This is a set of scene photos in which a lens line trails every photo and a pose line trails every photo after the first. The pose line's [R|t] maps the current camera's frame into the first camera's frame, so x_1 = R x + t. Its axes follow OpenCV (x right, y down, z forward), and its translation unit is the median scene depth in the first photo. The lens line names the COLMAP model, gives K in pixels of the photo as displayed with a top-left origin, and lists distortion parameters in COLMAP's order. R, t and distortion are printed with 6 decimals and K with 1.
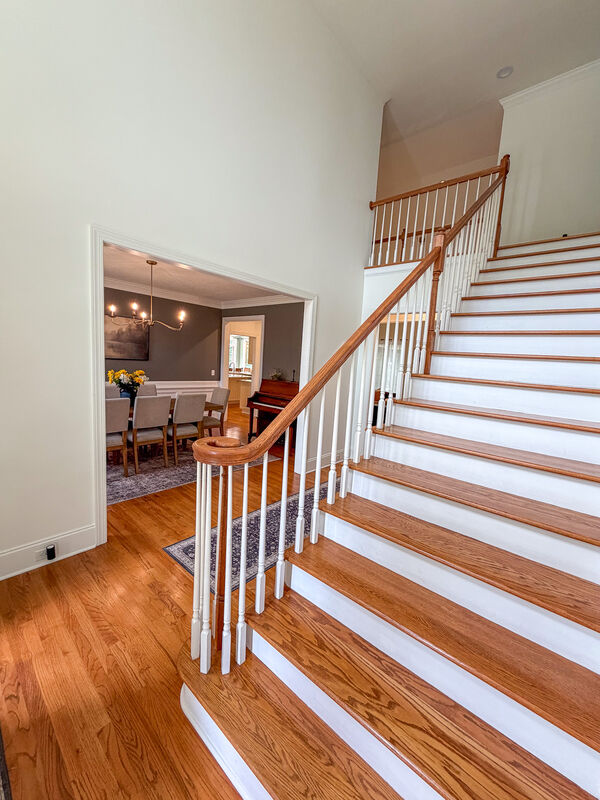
lens RADIAL K [[322.3, 0, 297.7], [0, 322.3, 400.9], [0, 0, 1]] dist [0.001105, 0.000146]
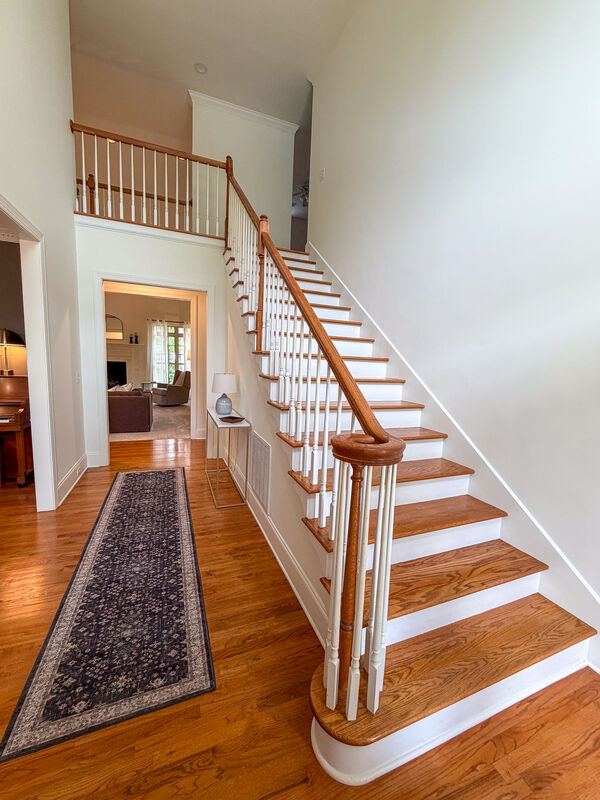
lens RADIAL K [[322.3, 0, 299.9], [0, 322.3, 401.0], [0, 0, 1]] dist [0.001105, 0.000146]
pose [[0.457676, -0.157188, 0.875114, -0.302700], [0.100964, 0.987070, 0.124495, -0.024819], [-0.883368, 0.031376, 0.467628, 0.230349]]
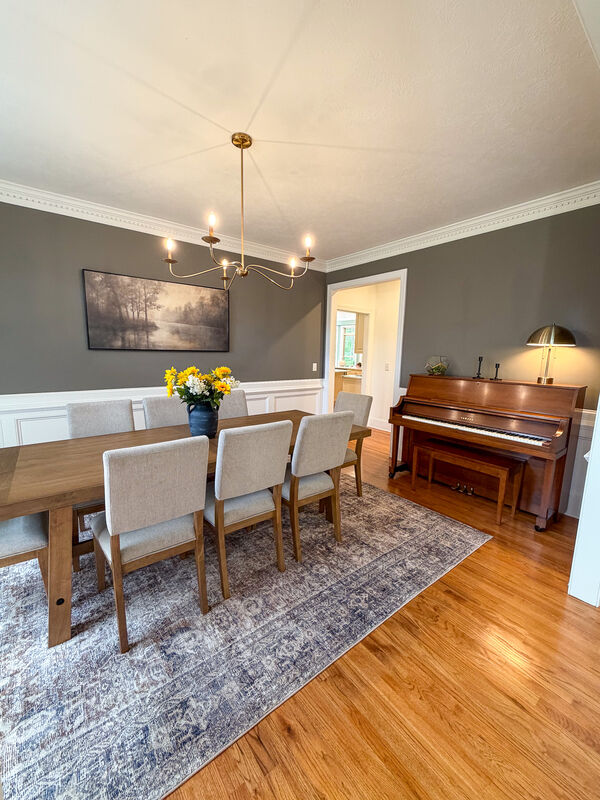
lens RADIAL K [[322.3, 0, 301.7], [0, 322.3, 399.7], [0, 0, 1]] dist [0.001105, 0.000146]
pose [[0.983668, -0.015329, -0.179341, -0.281219], [0.018713, 0.999677, 0.017191, -0.049880], [0.179019, -0.020267, 0.983637, 0.528338]]
